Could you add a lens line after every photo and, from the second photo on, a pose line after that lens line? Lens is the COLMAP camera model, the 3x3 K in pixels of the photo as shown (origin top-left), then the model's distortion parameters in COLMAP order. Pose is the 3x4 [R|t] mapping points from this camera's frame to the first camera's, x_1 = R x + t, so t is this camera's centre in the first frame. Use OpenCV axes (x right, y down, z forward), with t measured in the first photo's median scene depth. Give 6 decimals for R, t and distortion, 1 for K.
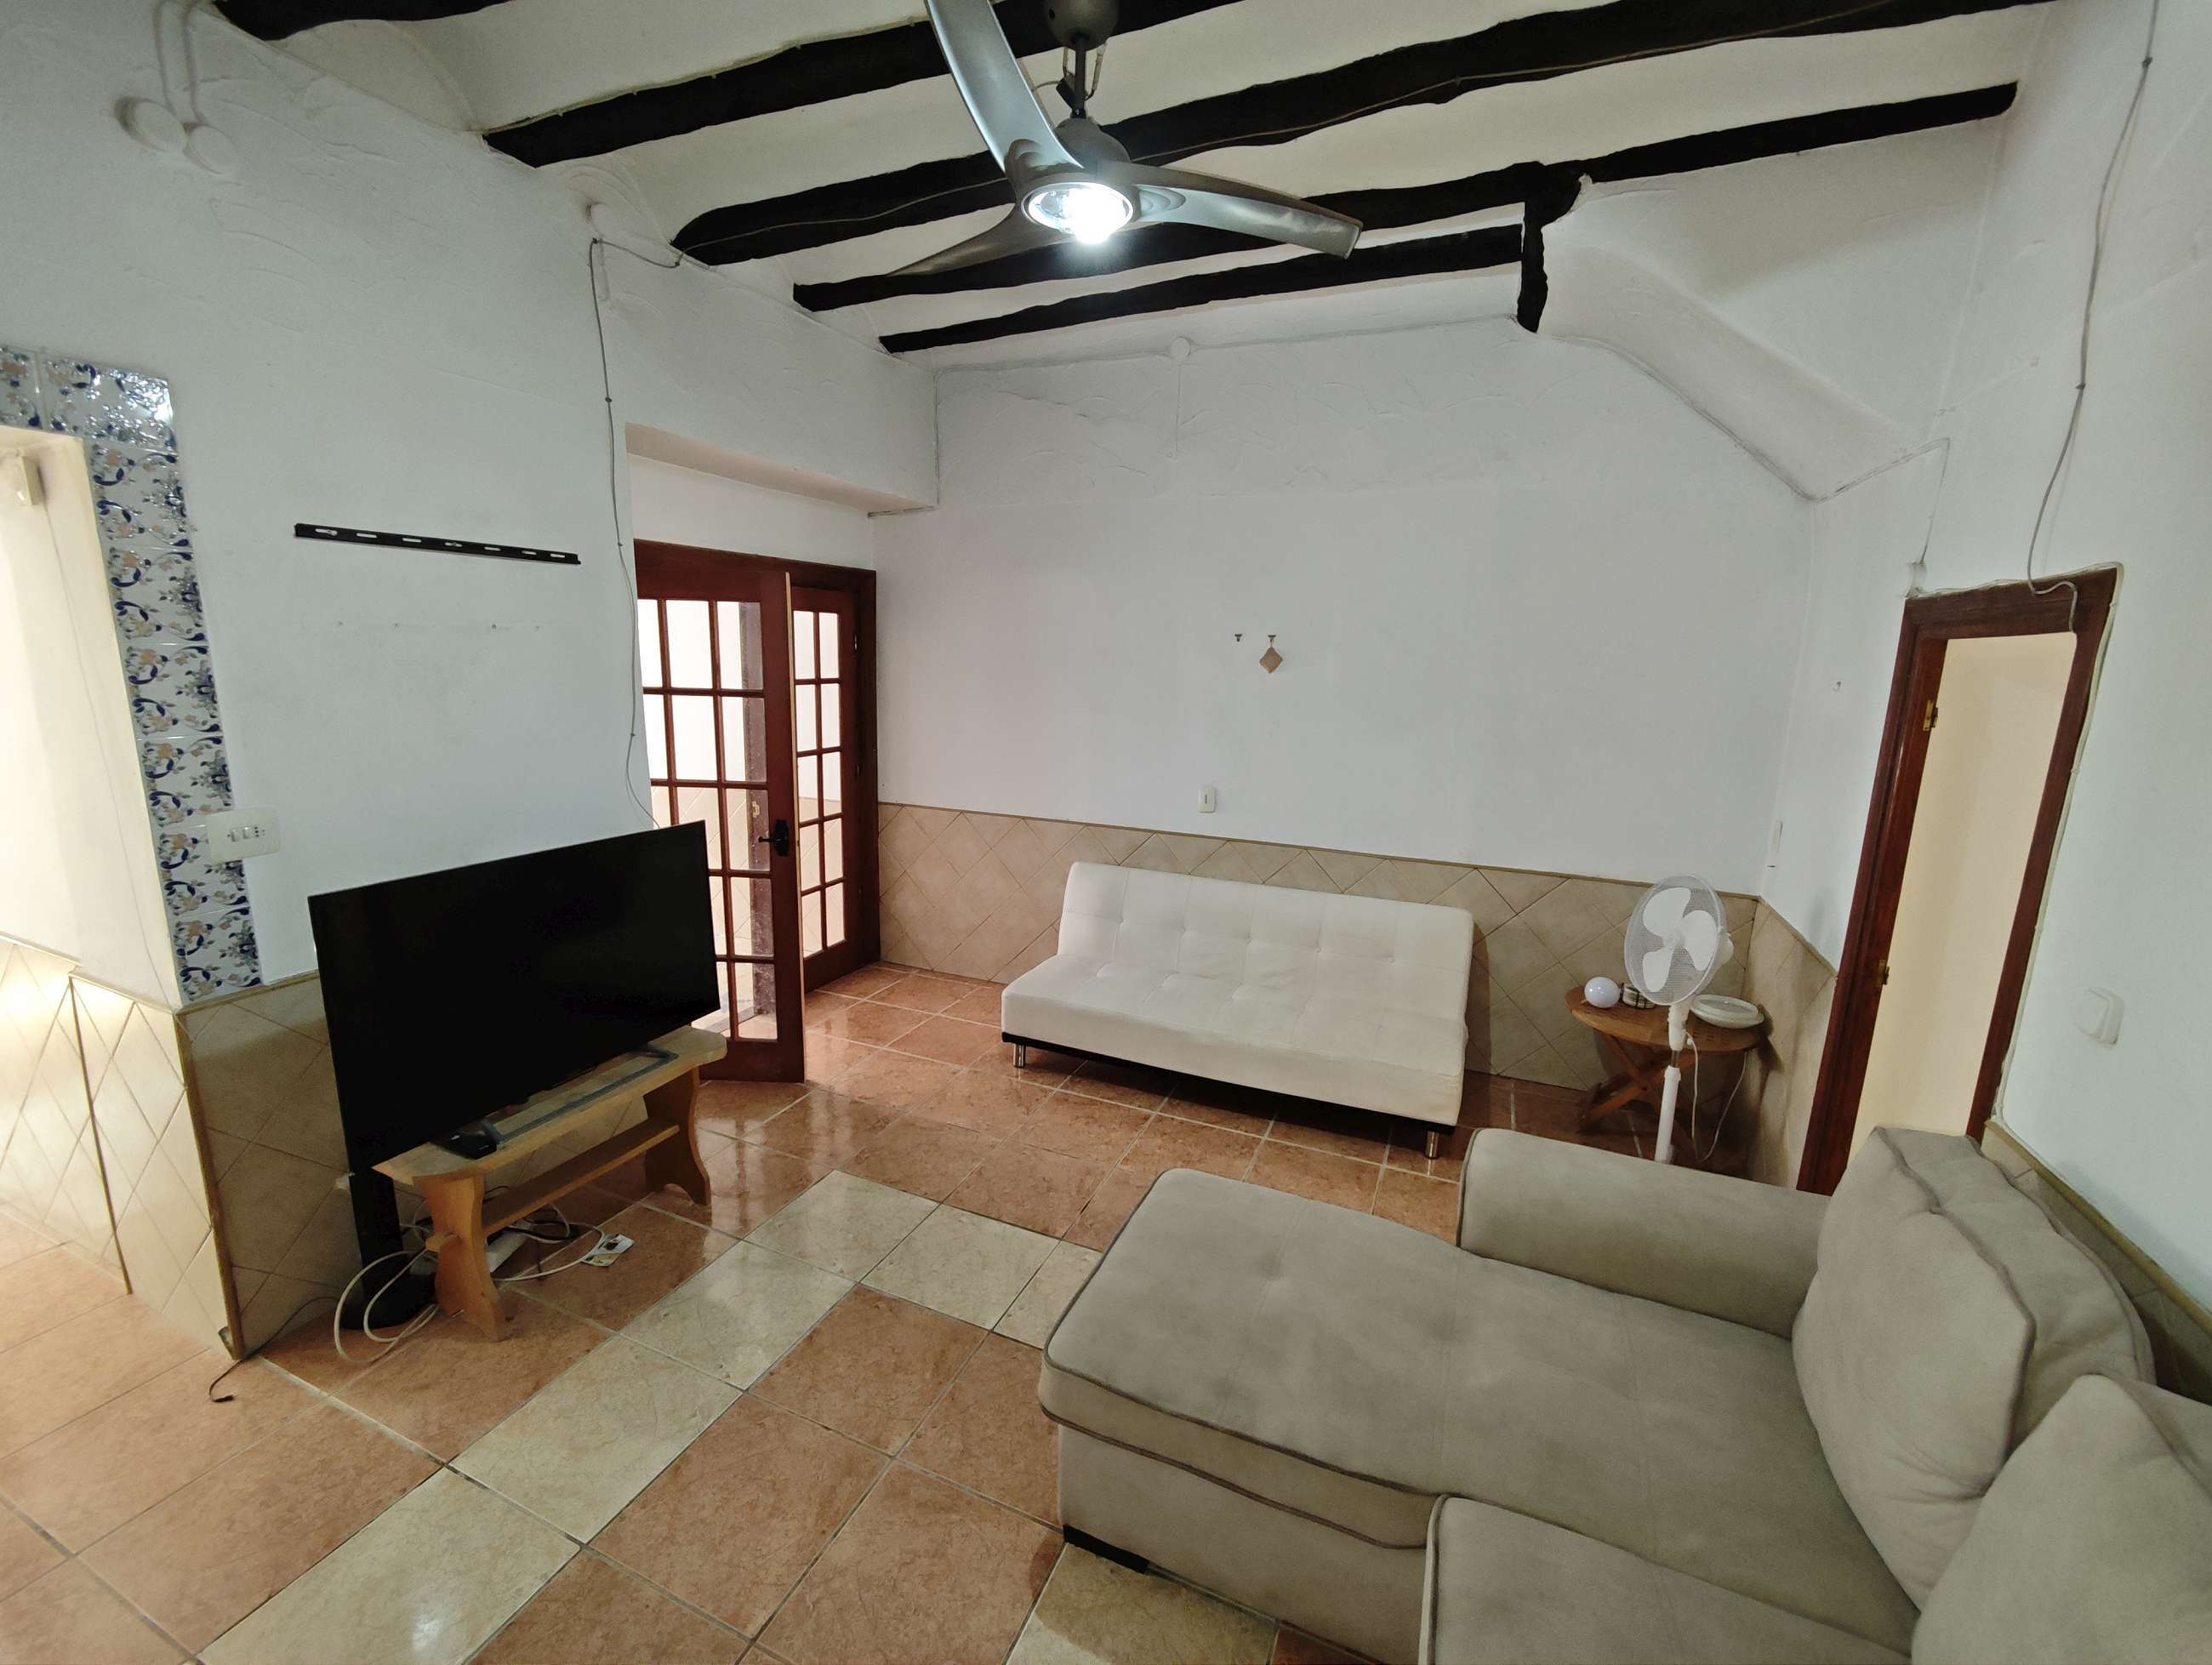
lens RADIAL K [[924.8, 0, 1098.0], [0, 924.8, 823.0], [0, 0, 1]] dist [-0.013270, 0.006503]
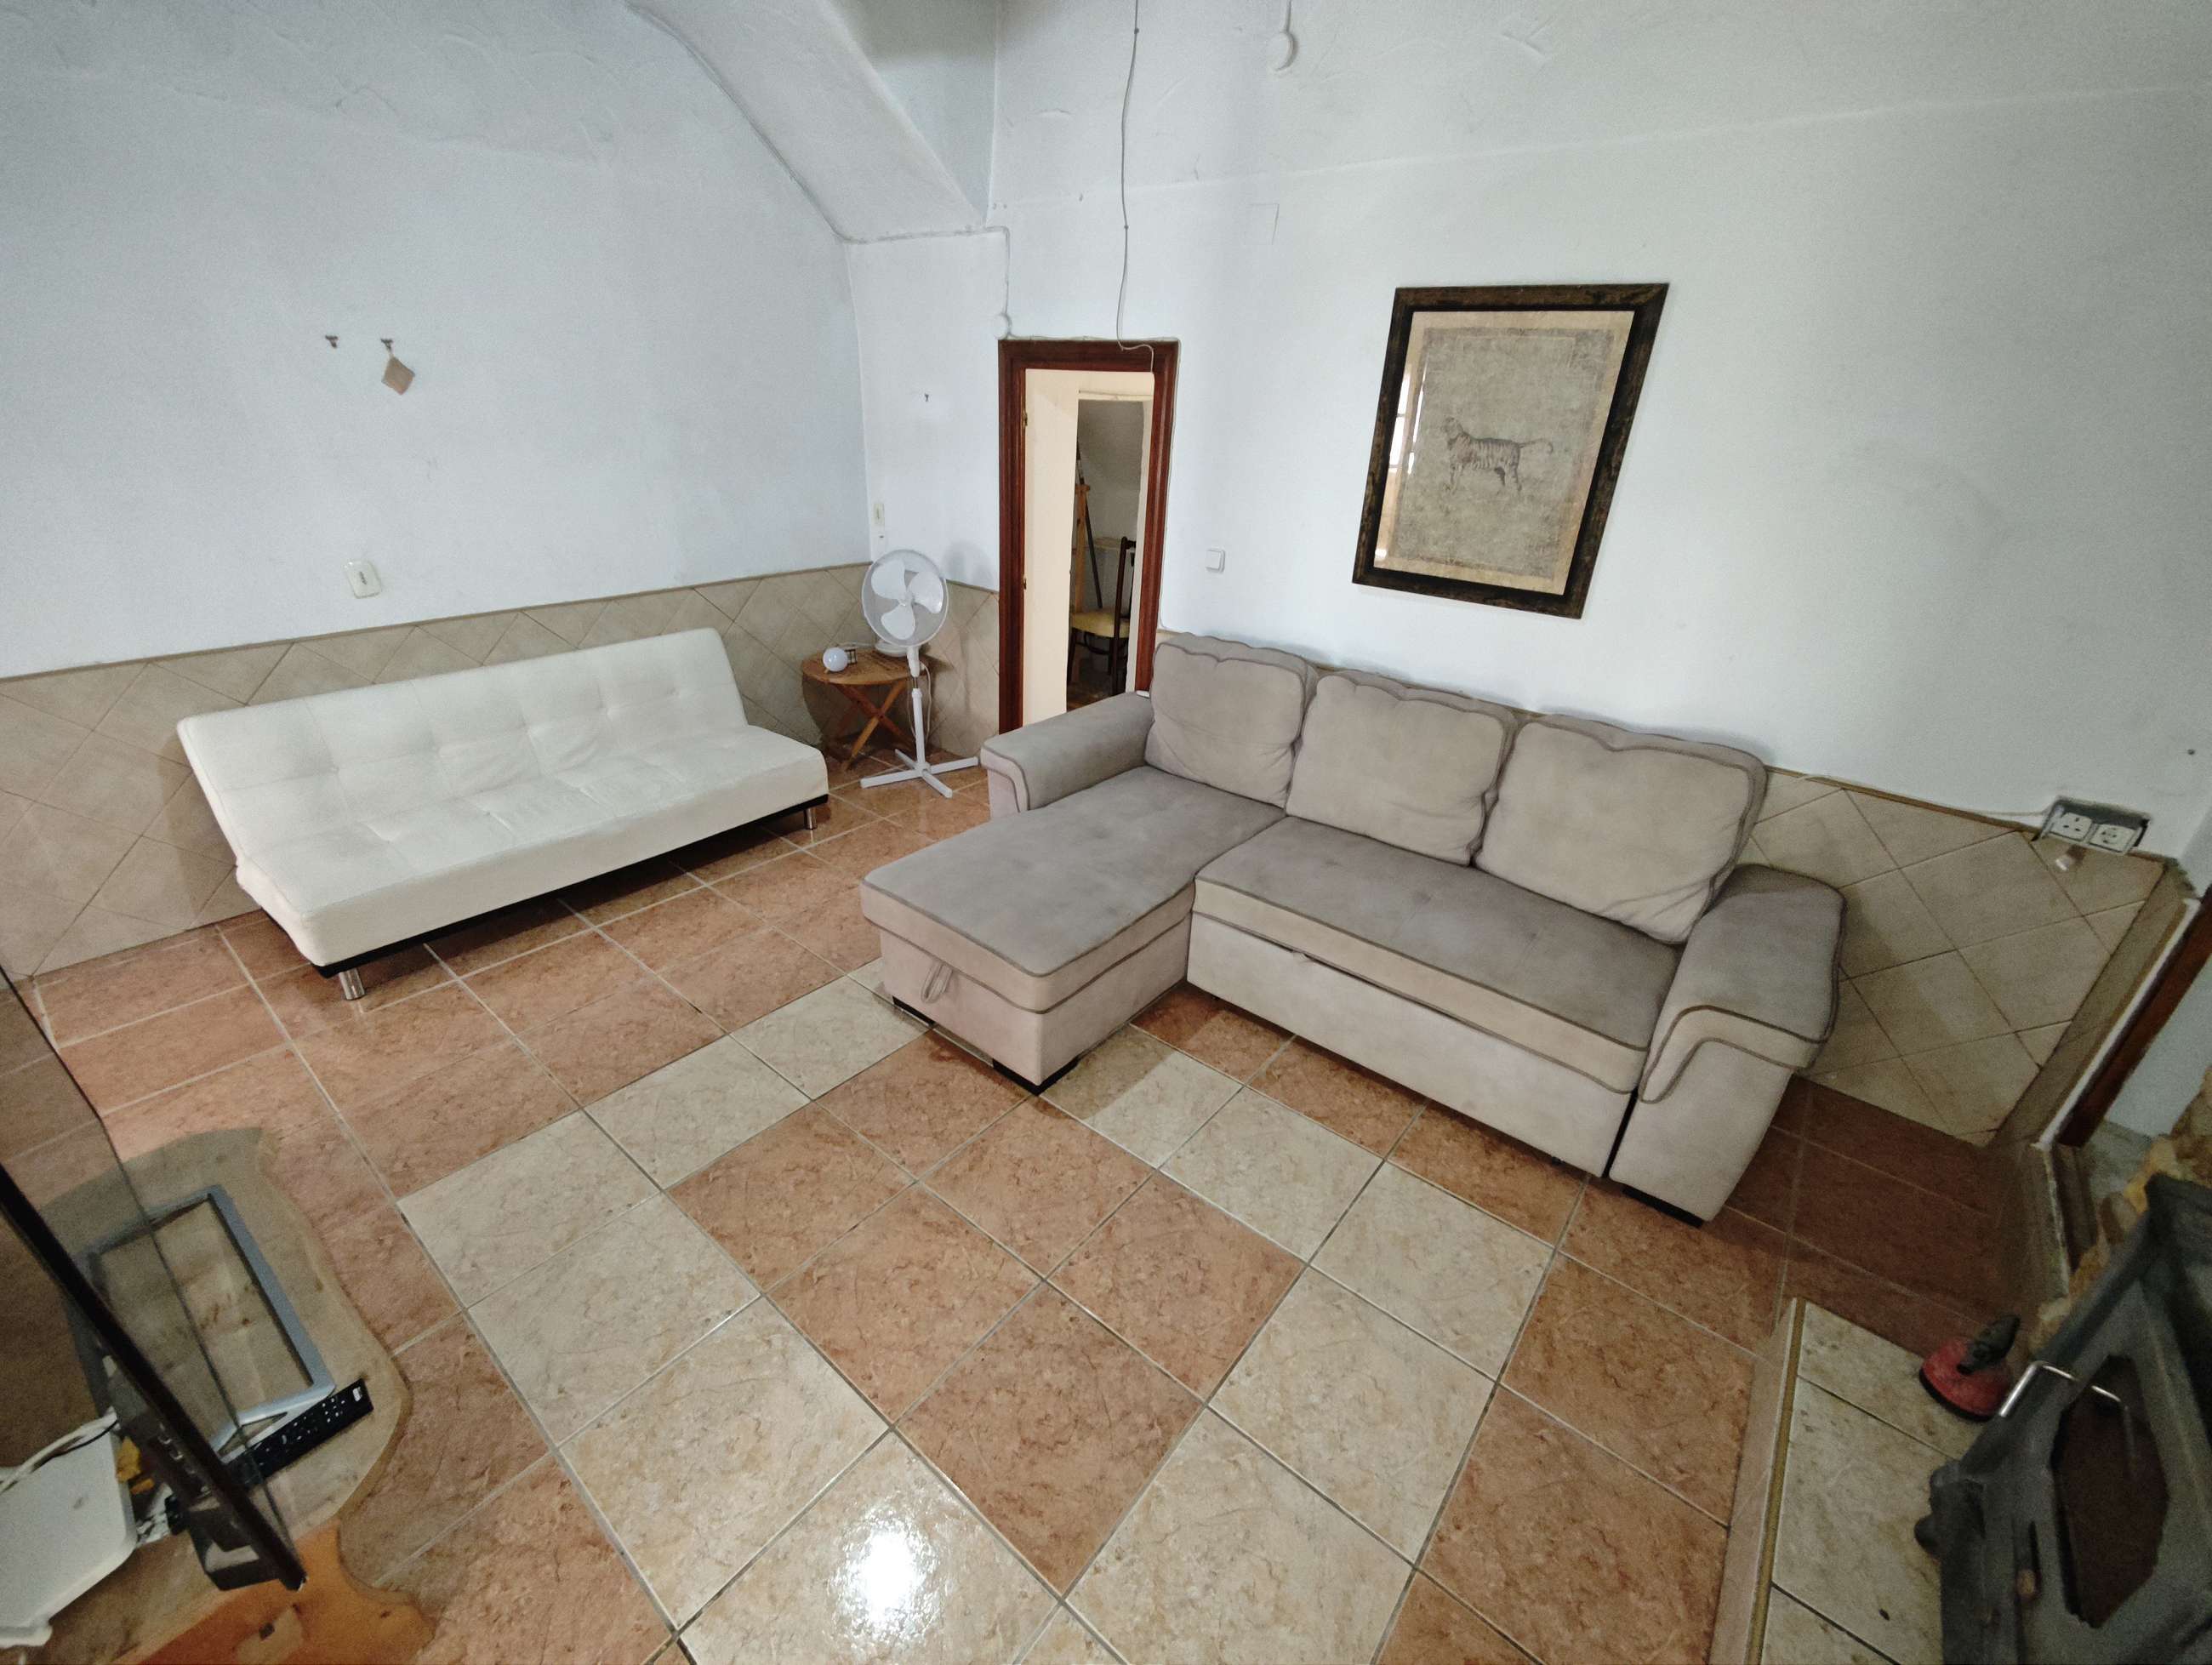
lens RADIAL K [[924.8, 0, 1098.0], [0, 924.8, 823.0], [0, 0, 1]] dist [-0.013270, 0.006503]
pose [[0.279187, -0.427354, 0.859897, -0.592324], [0.147258, 0.903968, 0.401445, -0.077720], [-0.948878, 0.014549, 0.315307, 0.270539]]
